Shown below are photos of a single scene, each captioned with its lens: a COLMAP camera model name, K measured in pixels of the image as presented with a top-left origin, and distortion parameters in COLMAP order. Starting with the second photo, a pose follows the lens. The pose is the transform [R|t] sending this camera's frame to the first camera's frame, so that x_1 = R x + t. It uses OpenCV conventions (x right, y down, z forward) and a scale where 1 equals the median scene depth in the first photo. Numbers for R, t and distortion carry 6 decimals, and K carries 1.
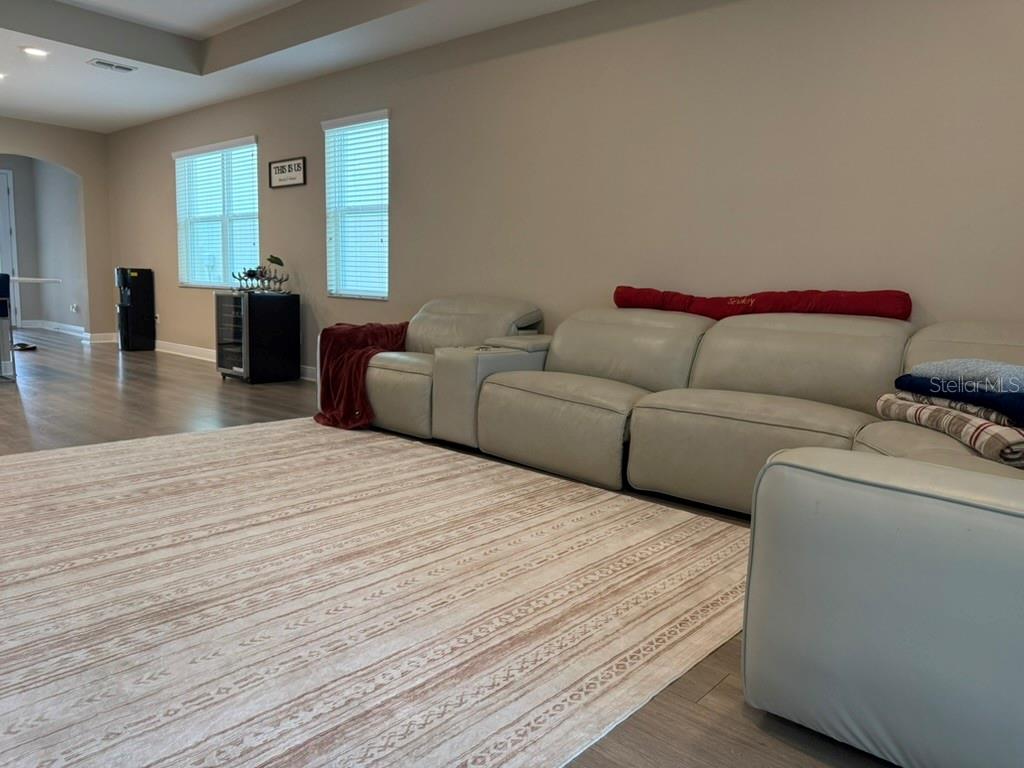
lens RADIAL K [[728.9, 0, 518.8], [0, 728.9, 379.4], [0, 0, 1]] dist [0.058947, -0.065485]
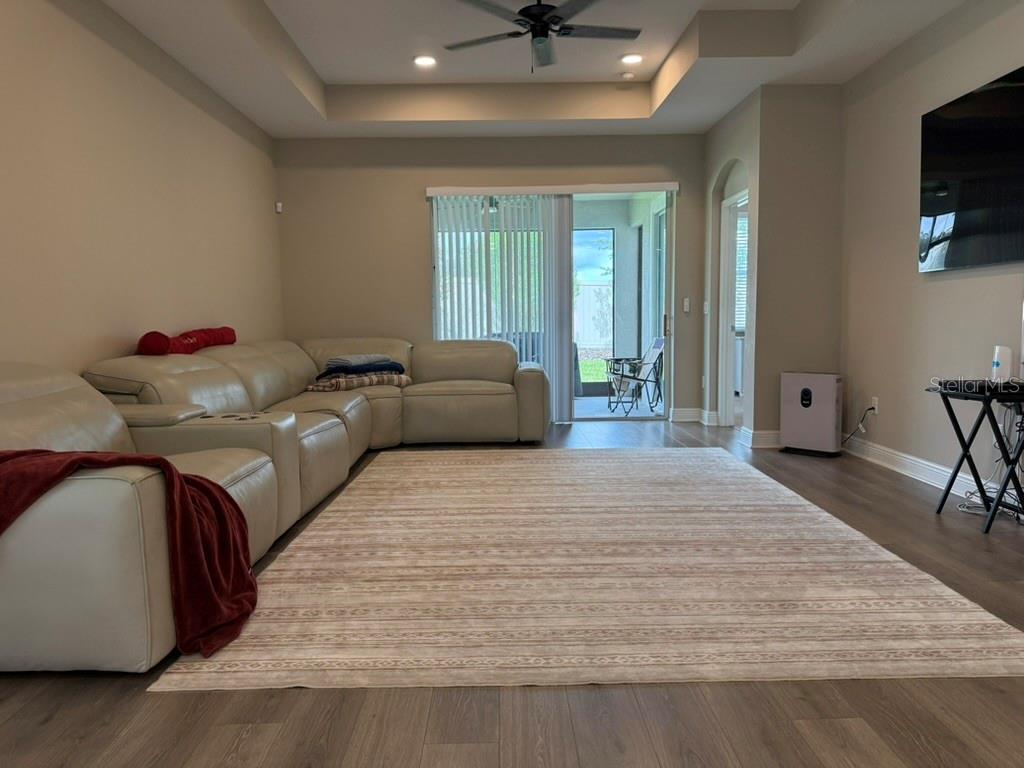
lens RADIAL K [[728.9, 0, 514.3], [0, 728.9, 388.4], [0, 0, 1]] dist [0.058947, -0.065485]
pose [[-0.679538, -0.083965, 0.728820, -1.040591], [0.093421, 0.975439, 0.199480, -0.254493], [-0.727668, 0.203641, -0.655003, 1.628963]]
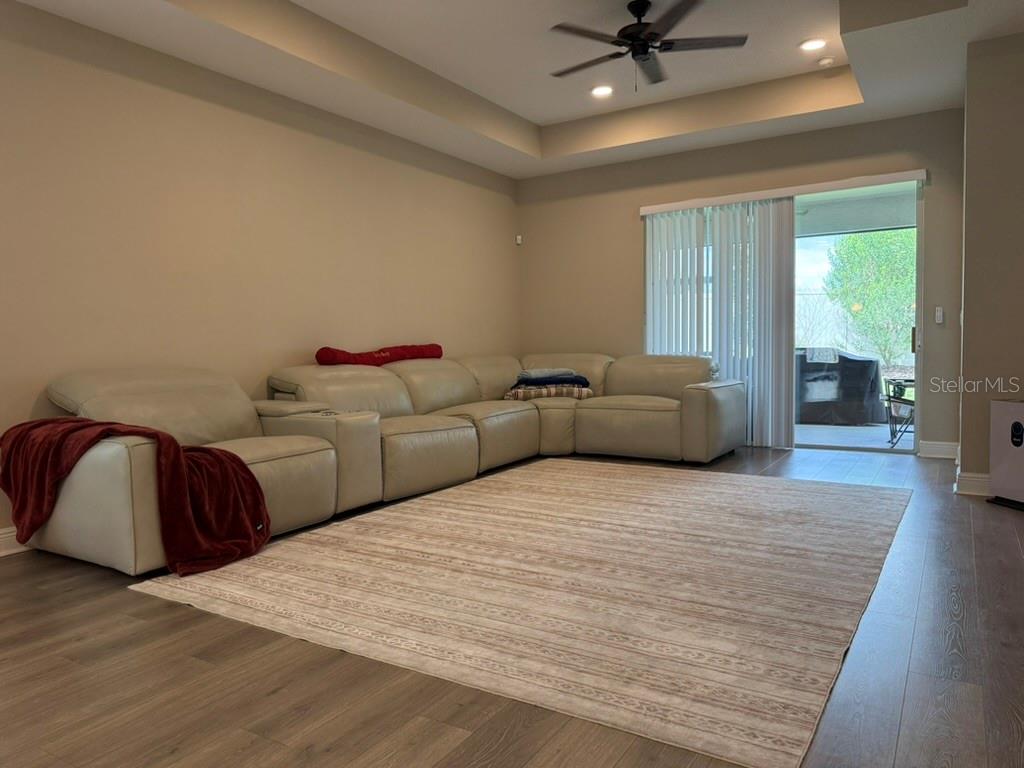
lens RADIAL K [[728.9, 0, 505.9], [0, 728.9, 383.0], [0, 0, 1]] dist [0.058947, -0.065485]
pose [[-0.169523, -0.074708, 0.982691, -1.356252], [0.143665, 0.984598, 0.099636, -0.187584], [-0.974999, 0.158069, -0.156179, 1.152714]]
